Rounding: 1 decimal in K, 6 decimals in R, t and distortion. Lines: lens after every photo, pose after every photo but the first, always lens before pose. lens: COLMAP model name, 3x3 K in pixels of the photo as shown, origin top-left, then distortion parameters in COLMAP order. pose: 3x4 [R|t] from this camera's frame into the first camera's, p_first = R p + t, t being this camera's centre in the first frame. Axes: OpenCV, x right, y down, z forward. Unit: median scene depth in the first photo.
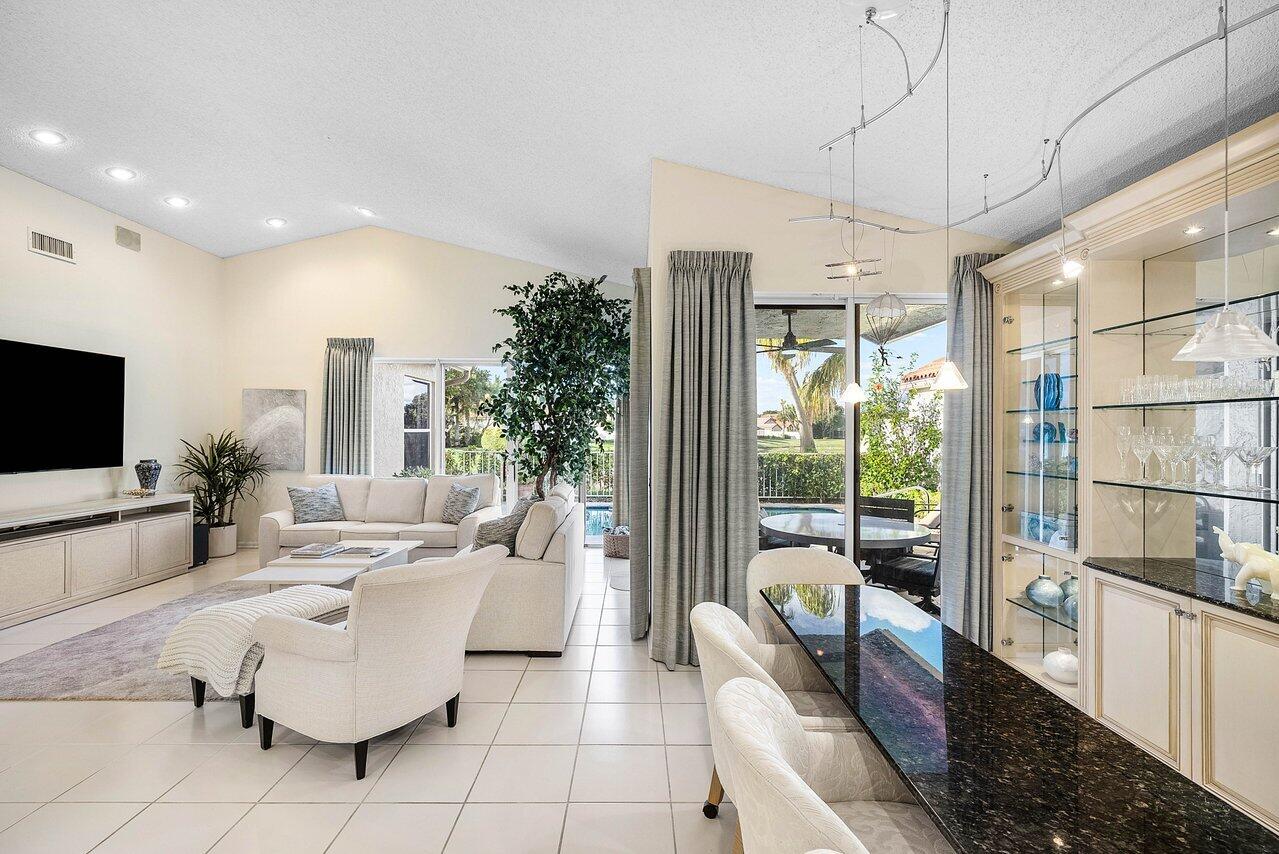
lens RADIAL K [[555.4, 0, 642.9], [0, 555.4, 436.3], [0, 0, 1]] dist [0.000213, -0.000008]
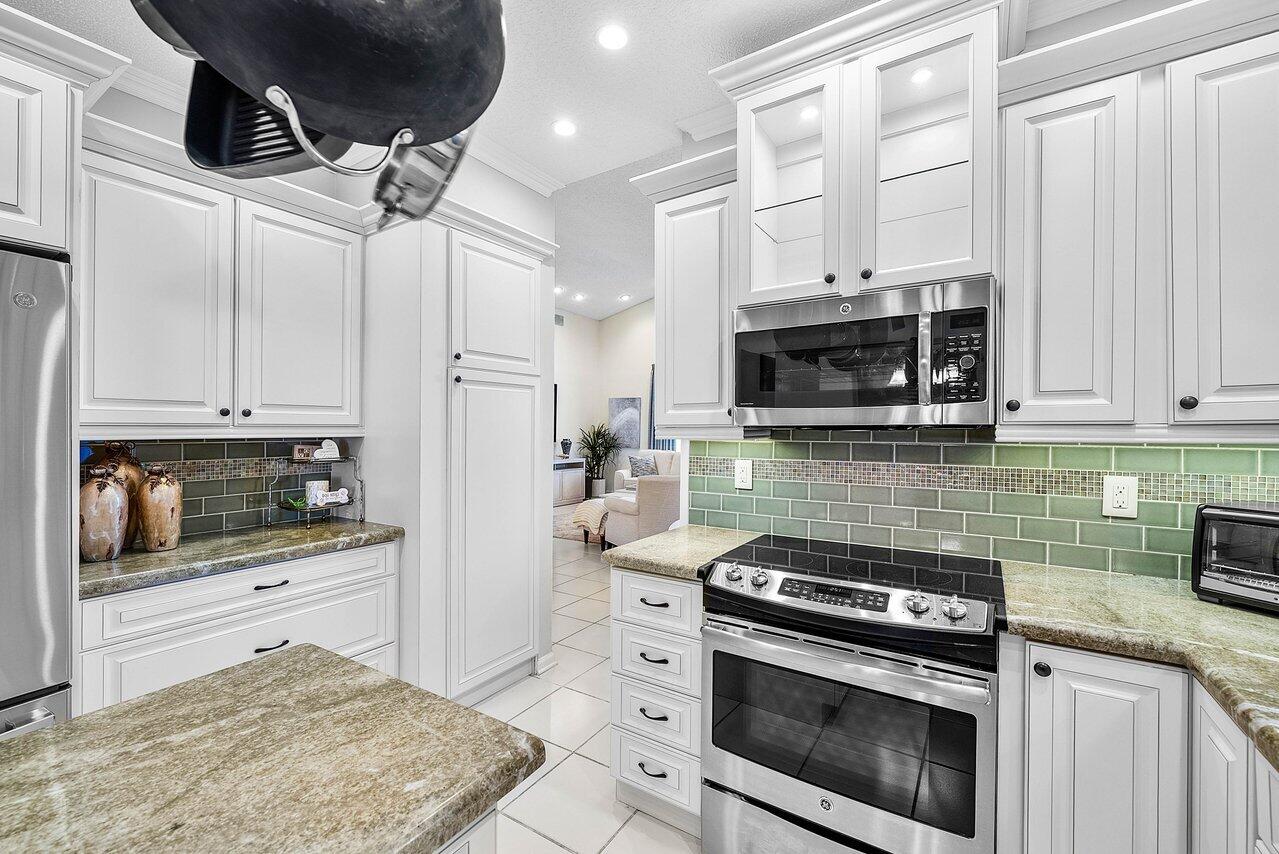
lens RADIAL K [[523.7, 0, 643.2], [0, 523.7, 428.7], [0, 0, 1]] dist [-0.004160, -0.000362]
pose [[0.842777, -0.002279, -0.538257, 0.236721], [-0.002845, 0.999958, -0.008687, 0.021363], [0.538255, 0.008852, 0.842736, -0.298687]]
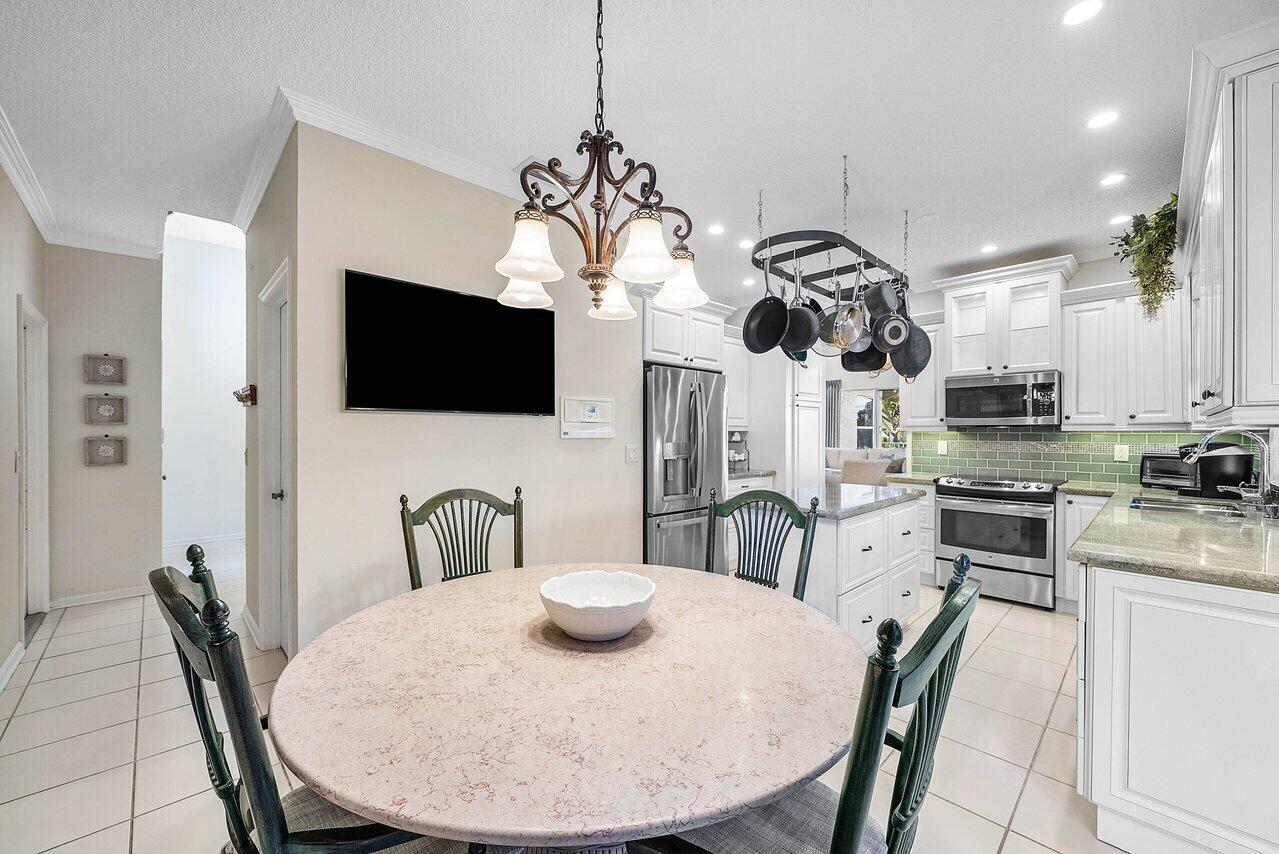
lens RADIAL K [[498.2, 0, 637.2], [0, 498.2, 428.1], [0, 0, 1]] dist [-0.006192, -0.000479]
pose [[0.693880, -0.007117, -0.720056, 0.349853], [-0.006018, 0.999859, -0.015682, 0.038618], [0.720066, 0.015214, 0.693739, -0.975292]]
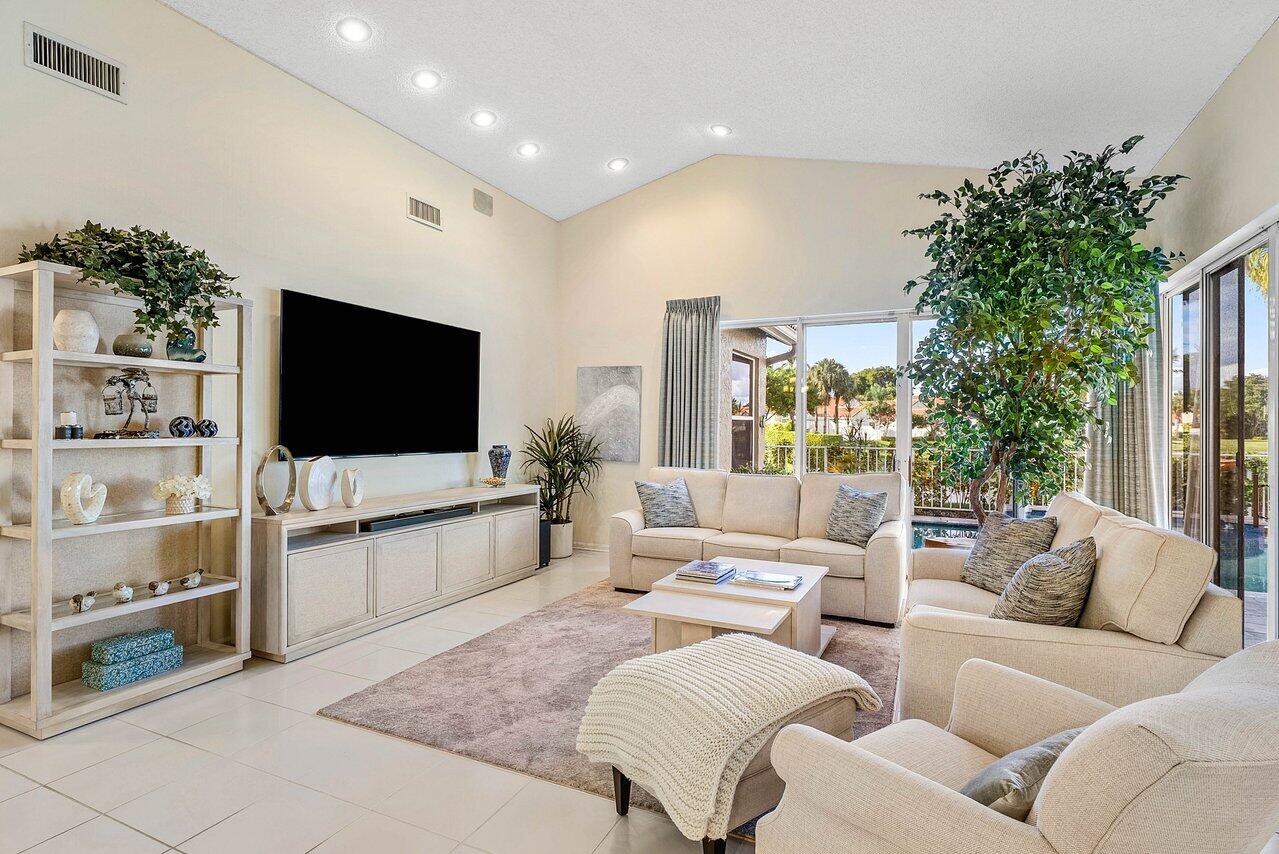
lens RADIAL K [[630.3, 0, 640.6], [0, 630.3, 432.3], [0, 0, 1]] dist [0.004672, 0.000538]
pose [[0.901236, 0.003052, -0.433318, -0.225150], [-0.003954, 0.999991, -0.001182, 0.019802], [0.433311, 0.002779, 0.901240, 0.166766]]
